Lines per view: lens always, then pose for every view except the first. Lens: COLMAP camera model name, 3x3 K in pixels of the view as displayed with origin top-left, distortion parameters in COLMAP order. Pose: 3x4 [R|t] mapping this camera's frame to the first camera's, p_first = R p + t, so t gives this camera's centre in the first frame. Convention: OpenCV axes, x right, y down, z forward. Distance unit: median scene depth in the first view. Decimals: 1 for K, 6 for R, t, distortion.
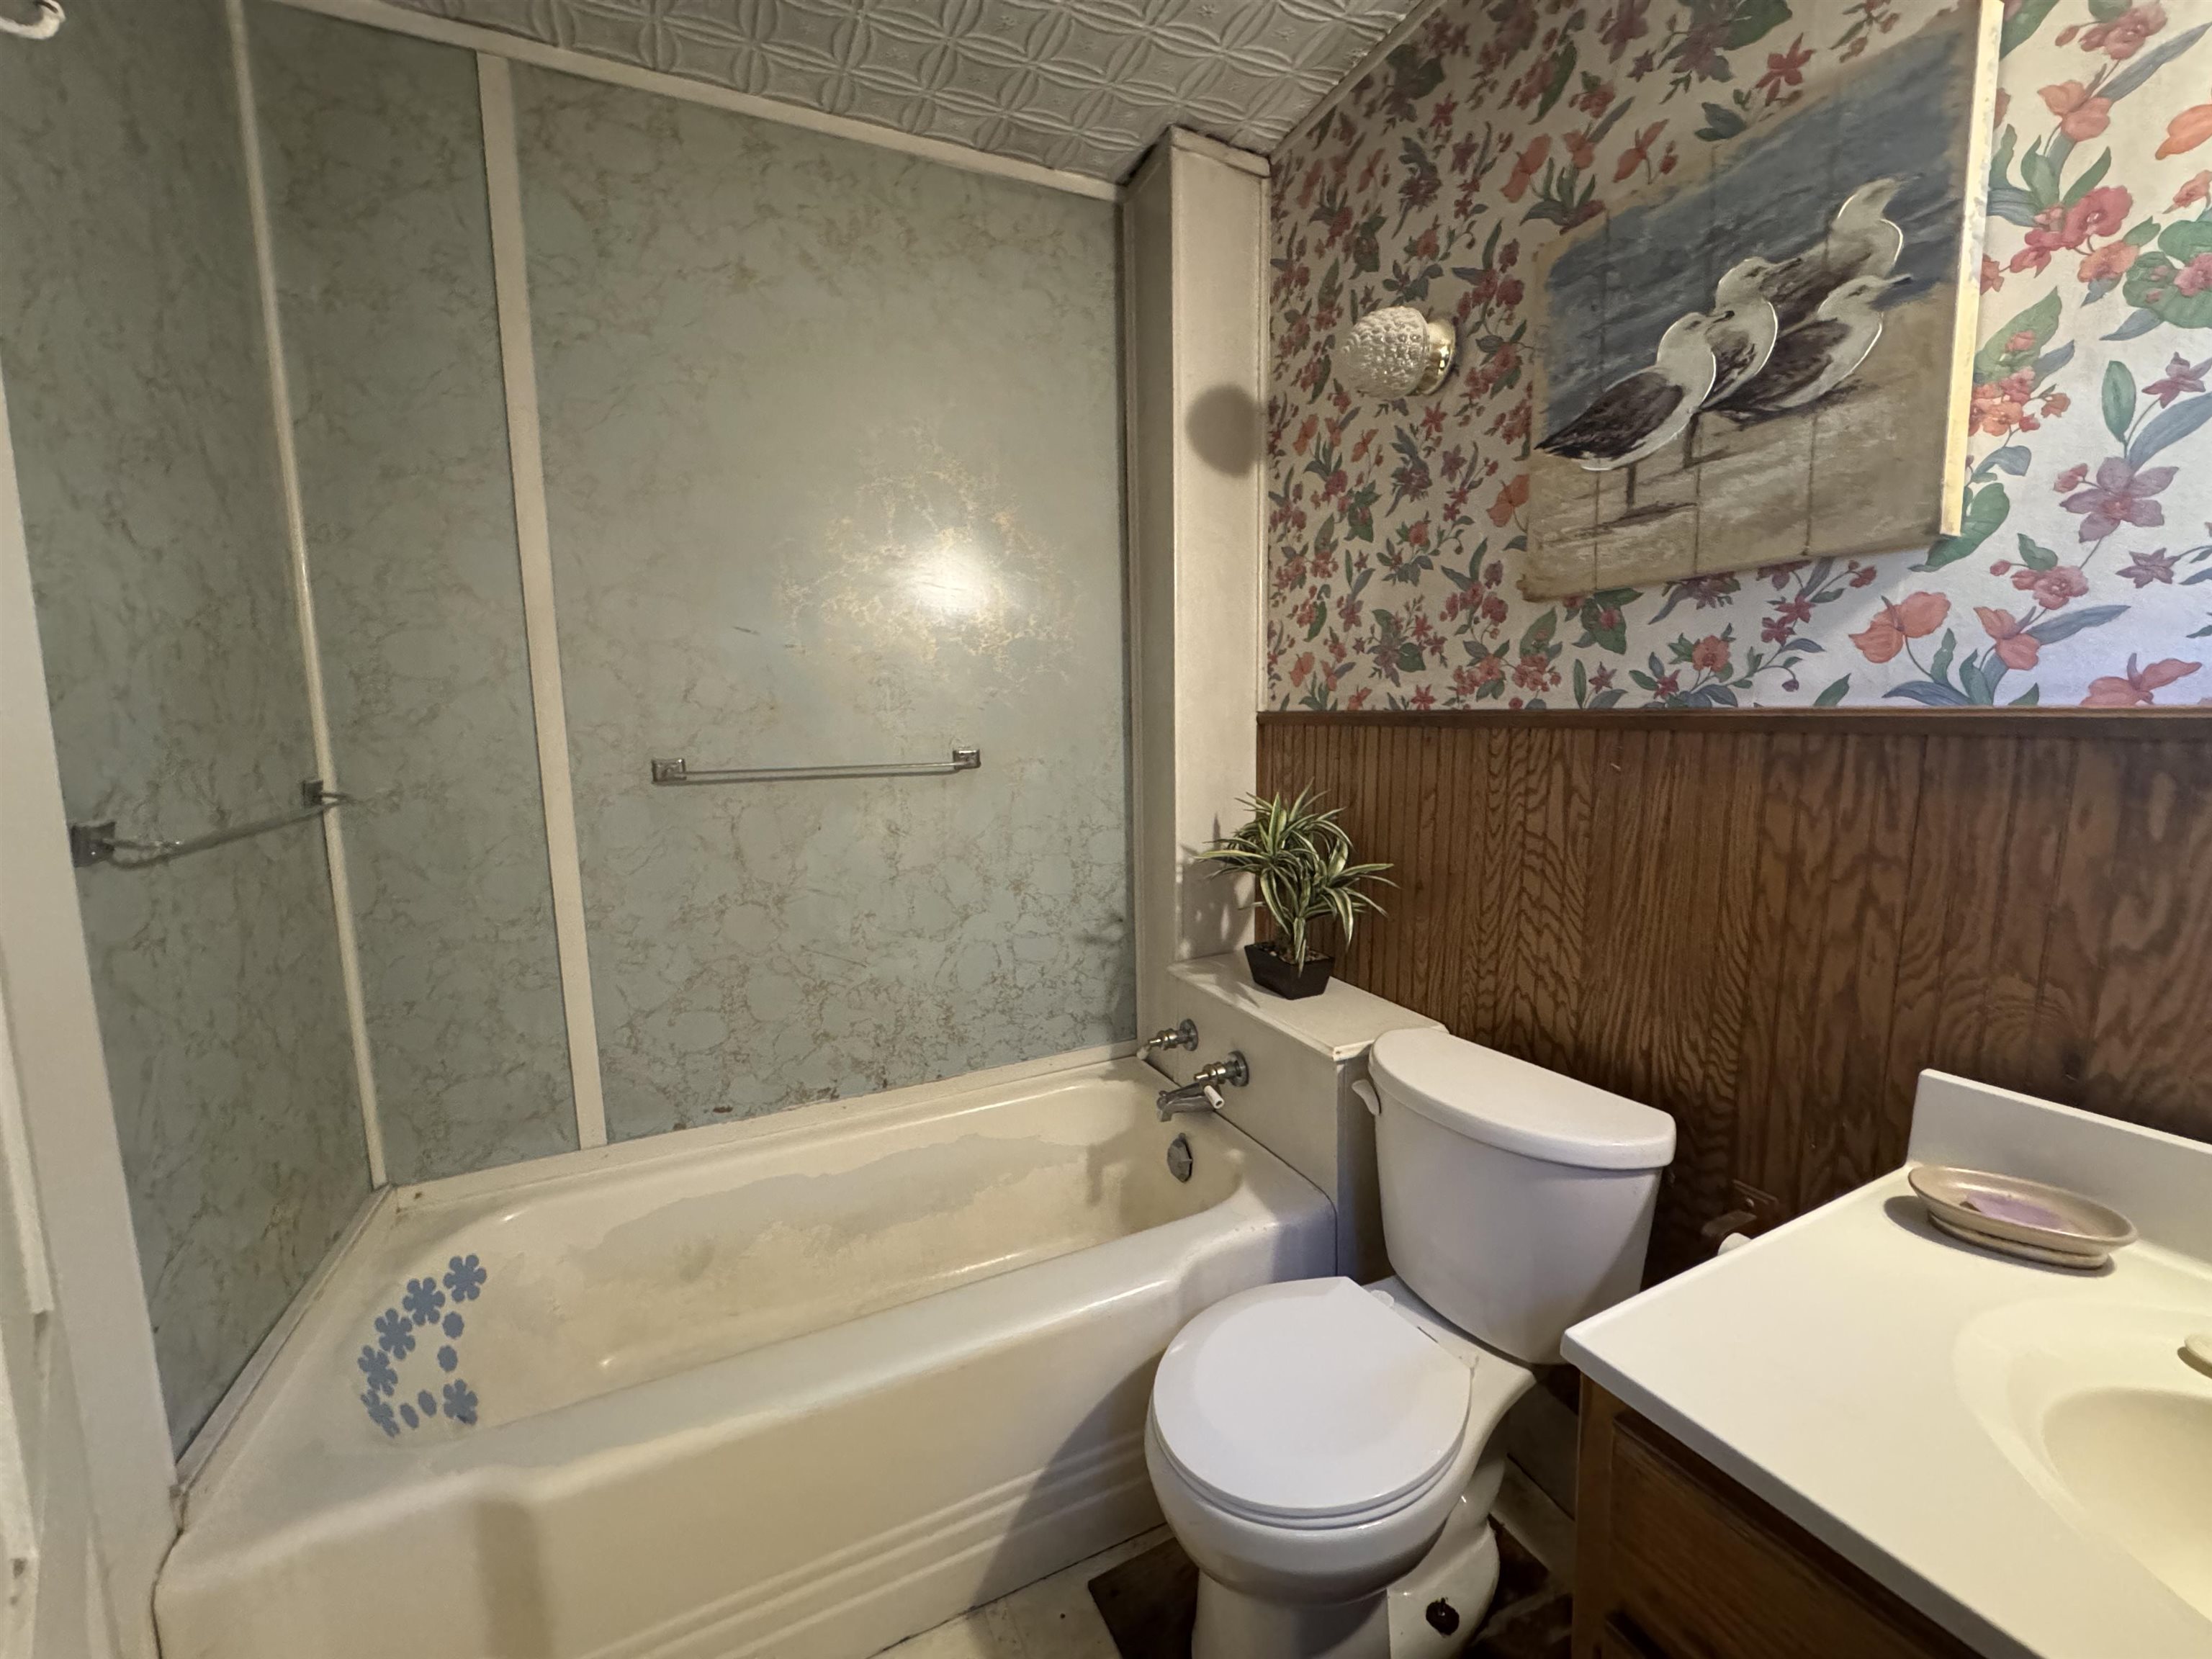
lens RADIAL K [[878.6, 0, 1106.0], [0, 878.6, 829.5], [0, 0, 1]] dist [-0.002231, -0.000004]
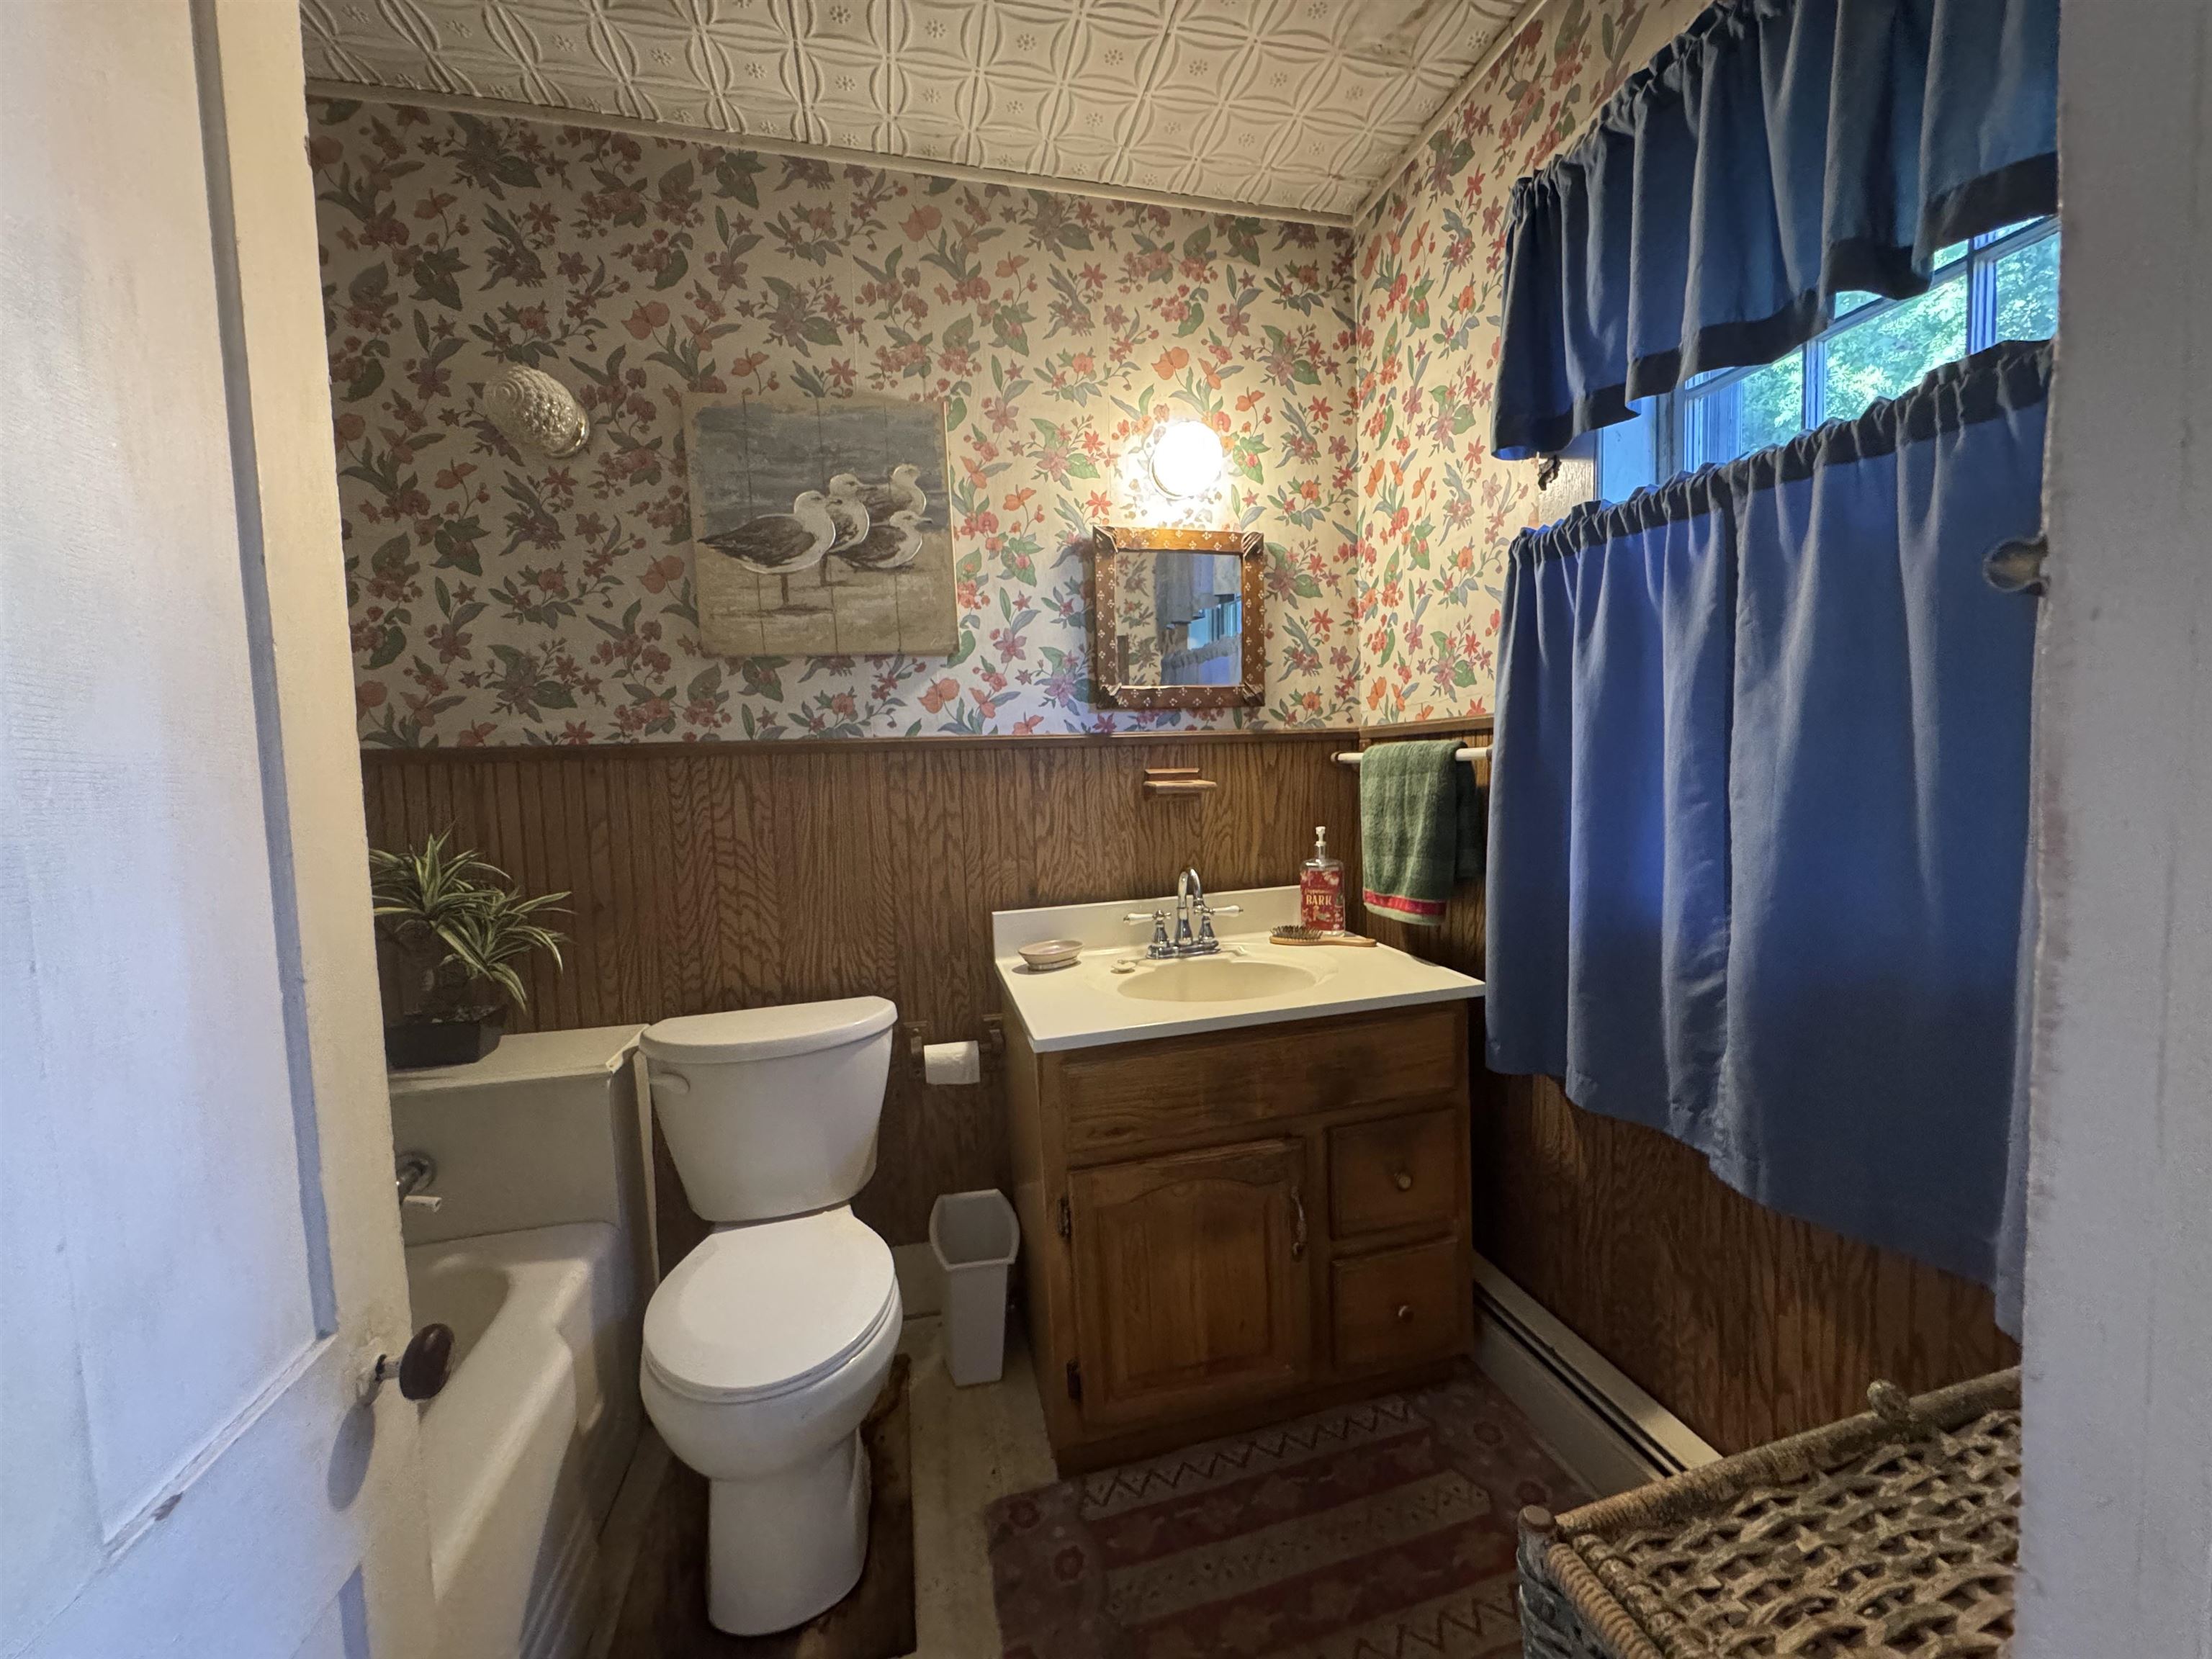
lens RADIAL K [[878.6, 0, 1106.0], [0, 878.6, 829.5], [0, 0, 1]] dist [-0.002231, -0.000004]
pose [[0.215515, -0.065160, 0.974324, -0.751093], [0.158929, 0.986808, 0.030841, 0.049432], [-0.963481, 0.148202, 0.223028, 0.207674]]
